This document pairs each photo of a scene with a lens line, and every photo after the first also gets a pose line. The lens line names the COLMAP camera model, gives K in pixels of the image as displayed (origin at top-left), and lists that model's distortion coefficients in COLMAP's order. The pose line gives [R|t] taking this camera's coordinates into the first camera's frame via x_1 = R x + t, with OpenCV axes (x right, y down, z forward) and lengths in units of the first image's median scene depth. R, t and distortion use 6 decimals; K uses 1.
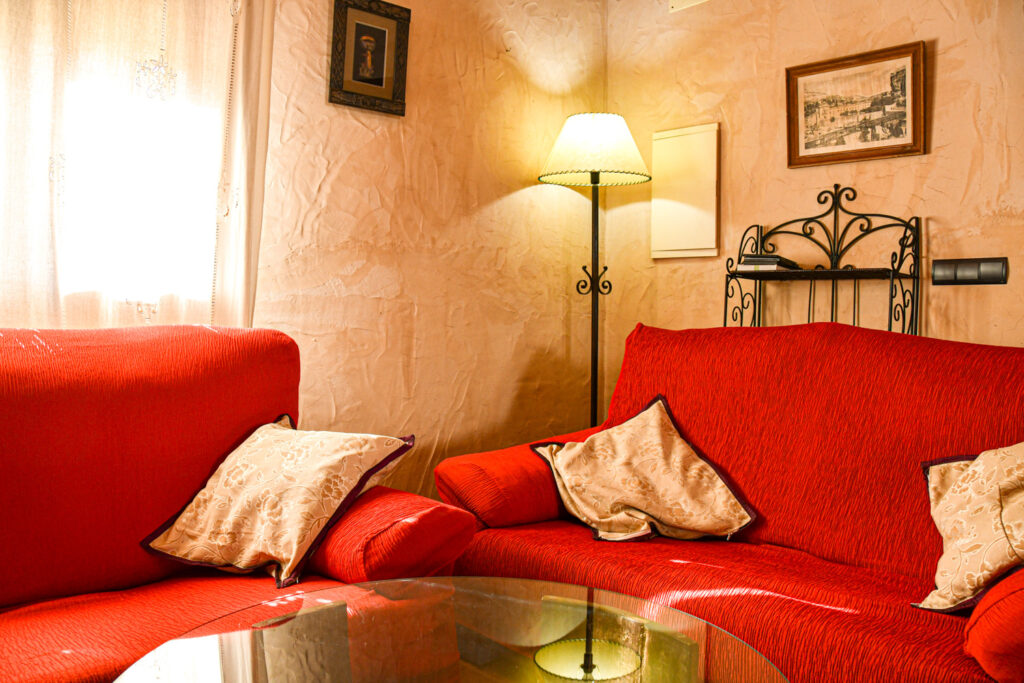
lens RADIAL K [[797.8, 0, 512.0], [0, 797.8, 341.5], [0, 0, 1]] dist [-0.184285, 0.128813]
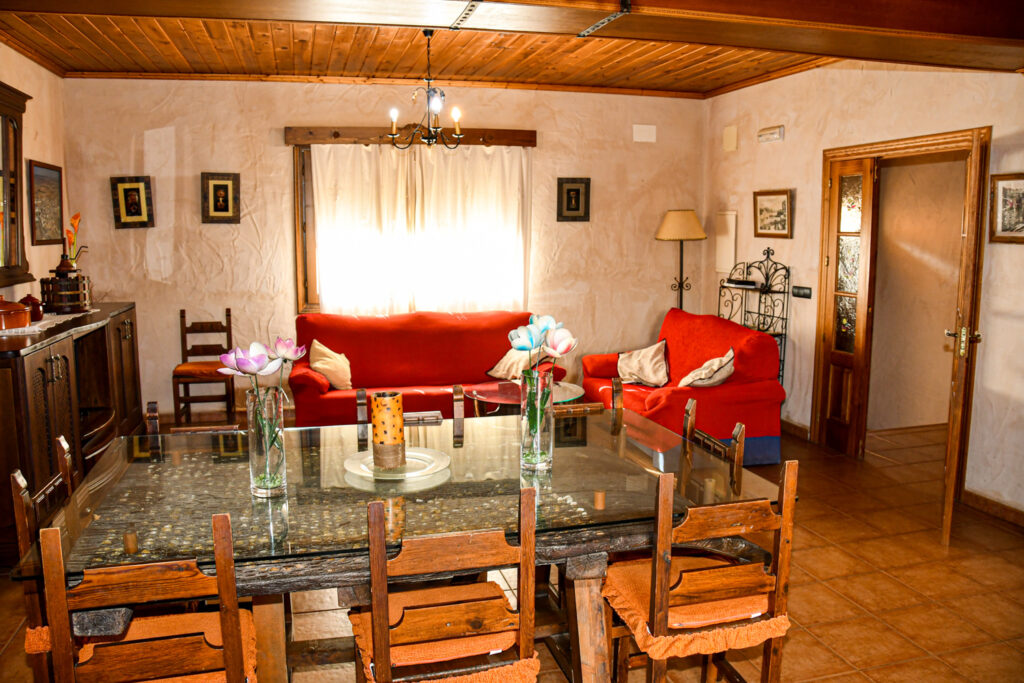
lens RADIAL K [[797.8, 0, 512.0], [0, 797.8, 341.5], [0, 0, 1]] dist [-0.184285, 0.128813]
pose [[0.884981, 0.048511, -0.463094, 0.849636], [-0.000647, 0.994685, 0.102962, -0.170486], [0.465627, -0.090820, 0.880308, -1.401302]]
